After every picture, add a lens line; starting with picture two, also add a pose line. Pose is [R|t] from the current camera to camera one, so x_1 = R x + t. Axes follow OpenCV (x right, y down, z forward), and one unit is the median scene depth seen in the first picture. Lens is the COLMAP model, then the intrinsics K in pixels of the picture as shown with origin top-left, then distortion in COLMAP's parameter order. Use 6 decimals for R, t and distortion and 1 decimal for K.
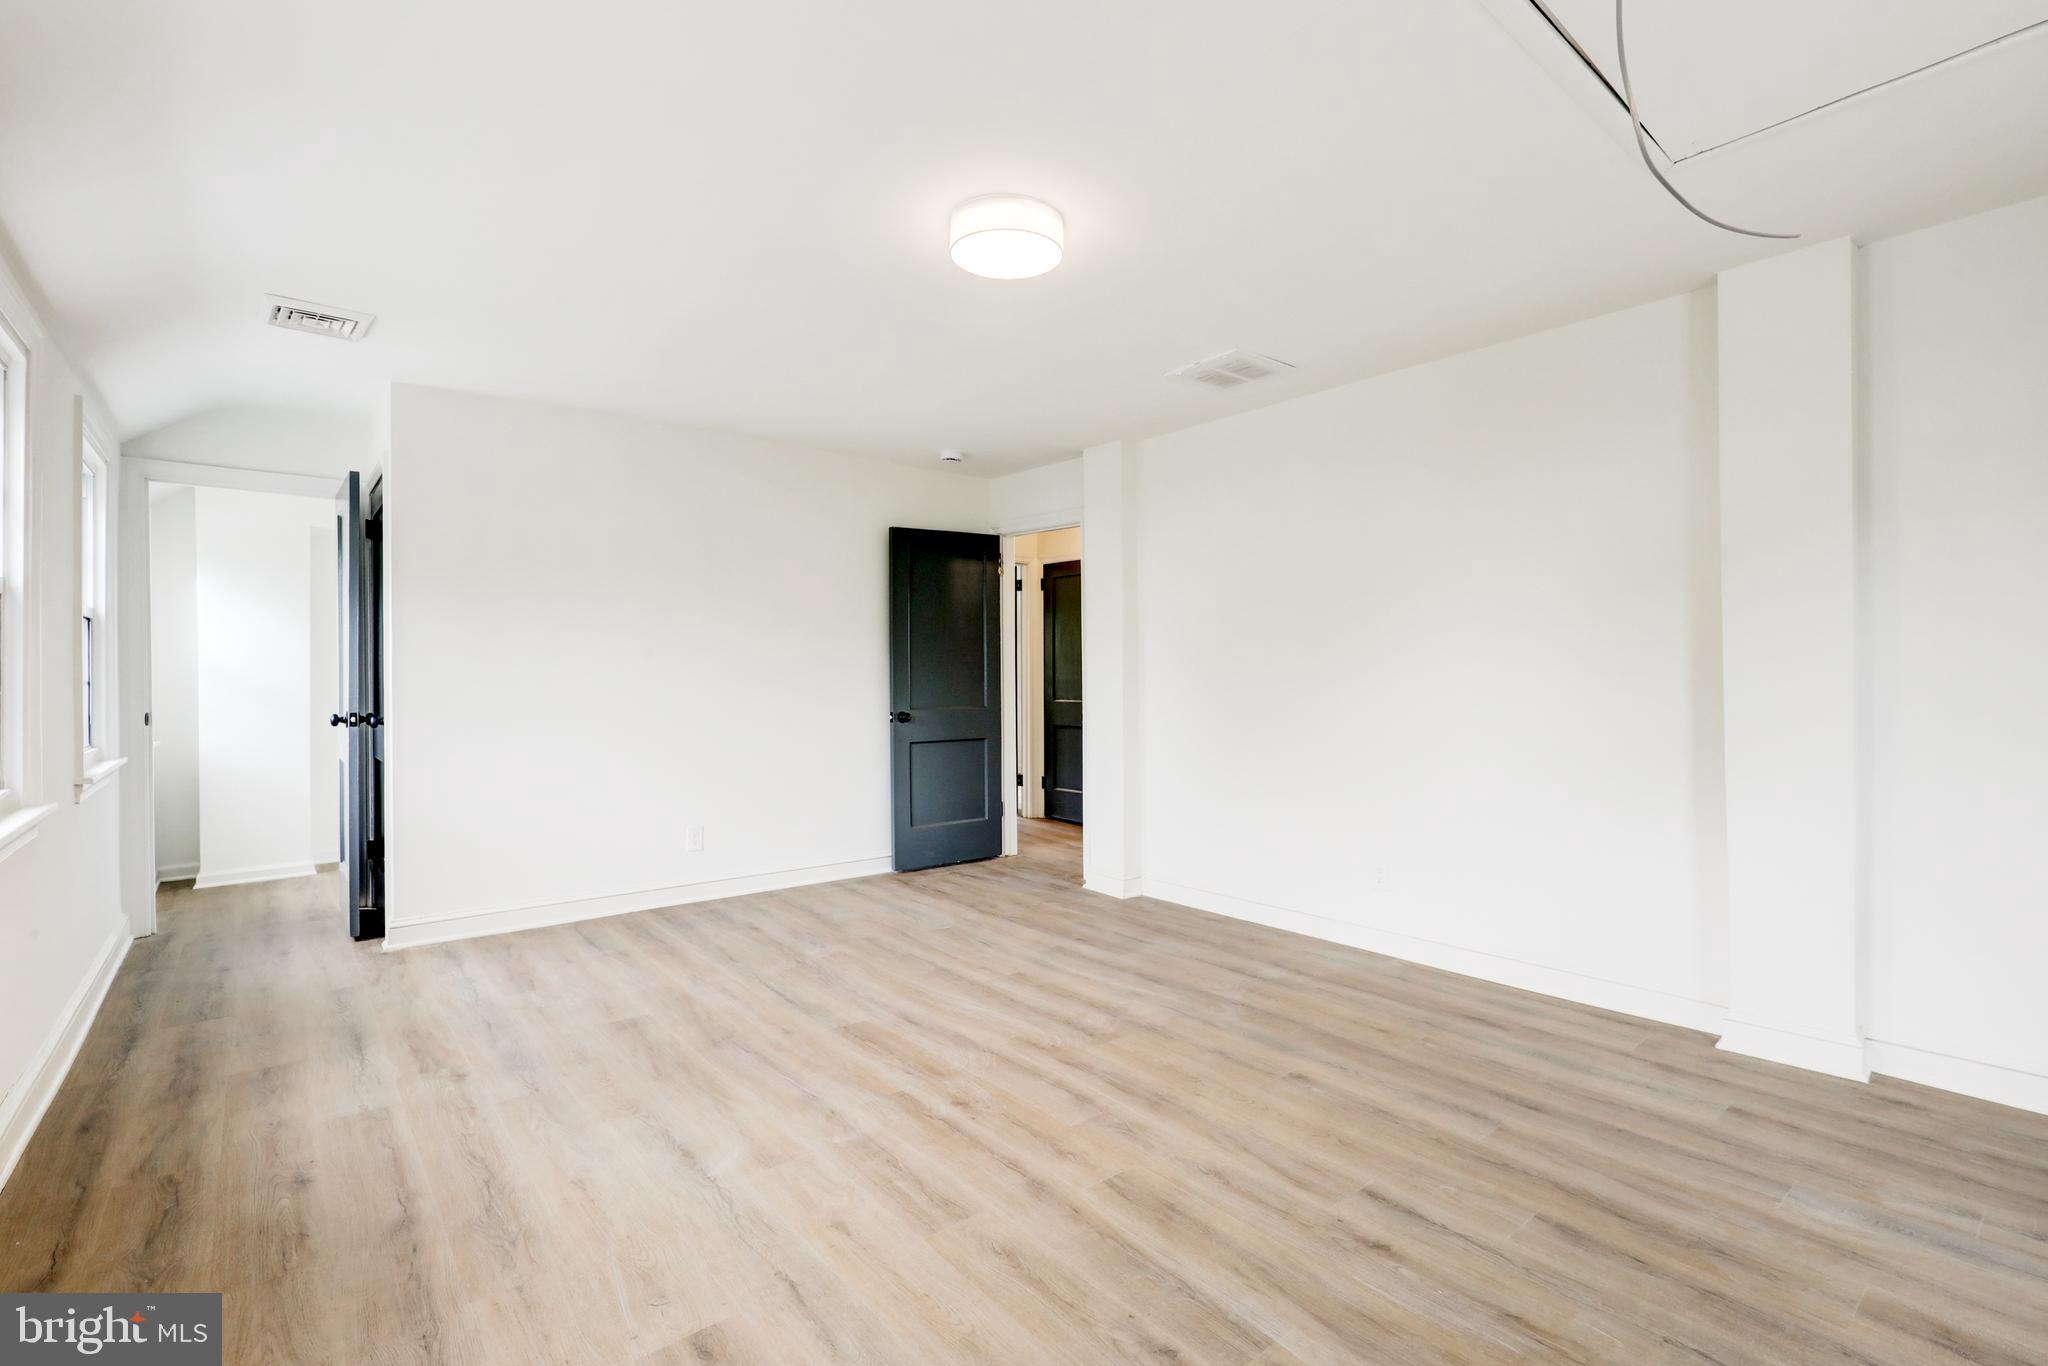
lens RADIAL K [[918.4, 0, 1029.8], [0, 918.4, 690.2], [0, 0, 1]] dist [0.002630, -0.000585]
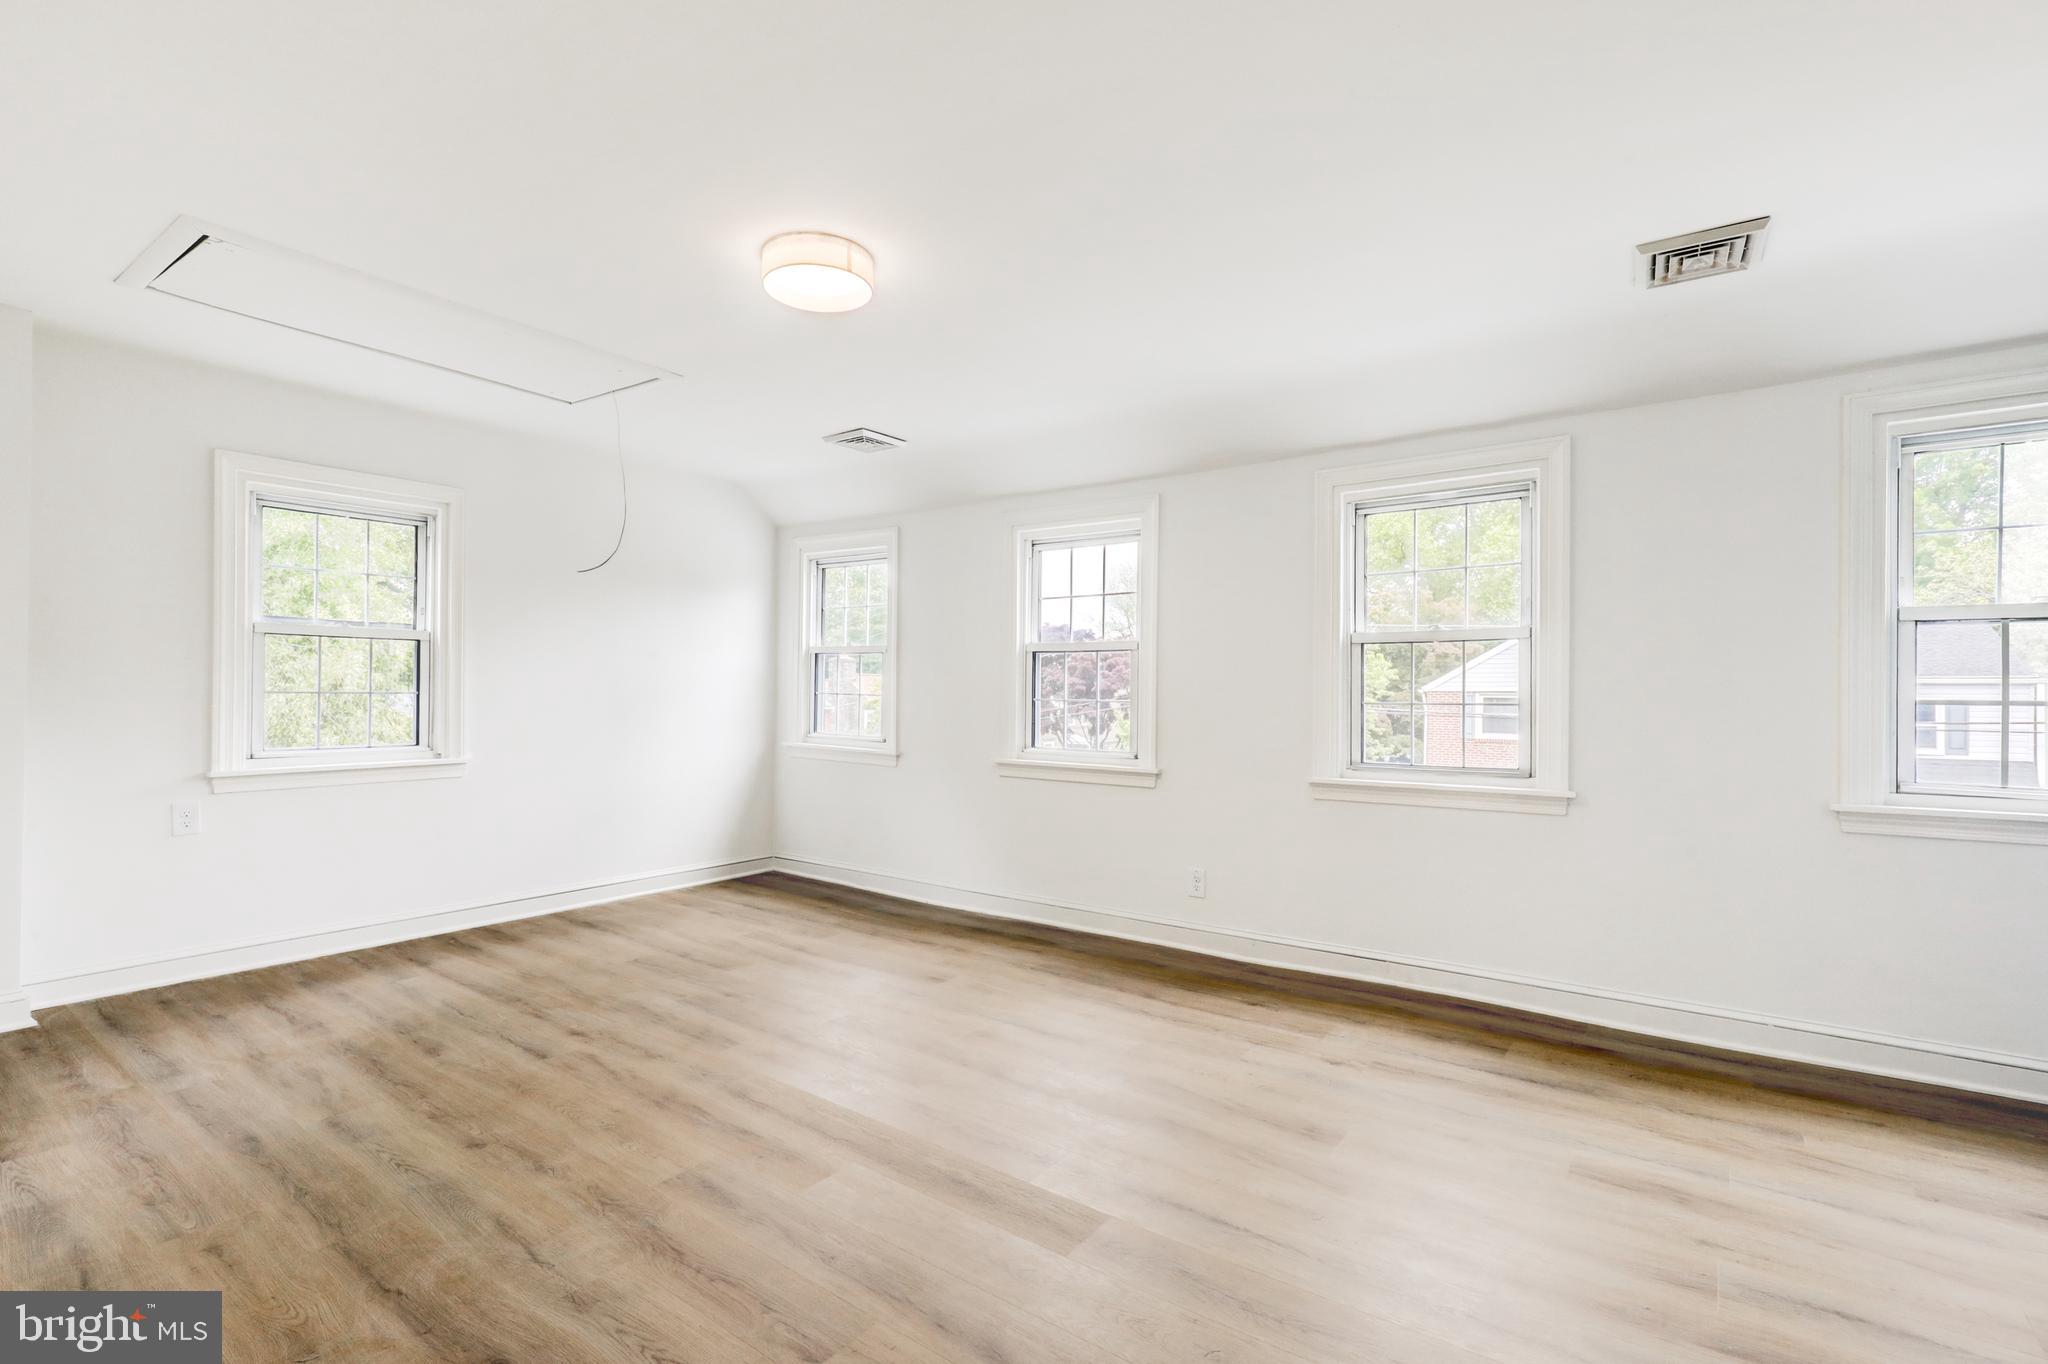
lens RADIAL K [[918.4, 0, 1029.8], [0, 918.4, 689.2], [0, 0, 1]] dist [0.002630, -0.000585]
pose [[-0.969293, -0.003957, -0.245877, -0.004196], [-0.006250, 0.999944, 0.008544, -0.032727], [0.245829, 0.009819, -0.969263, 2.314662]]
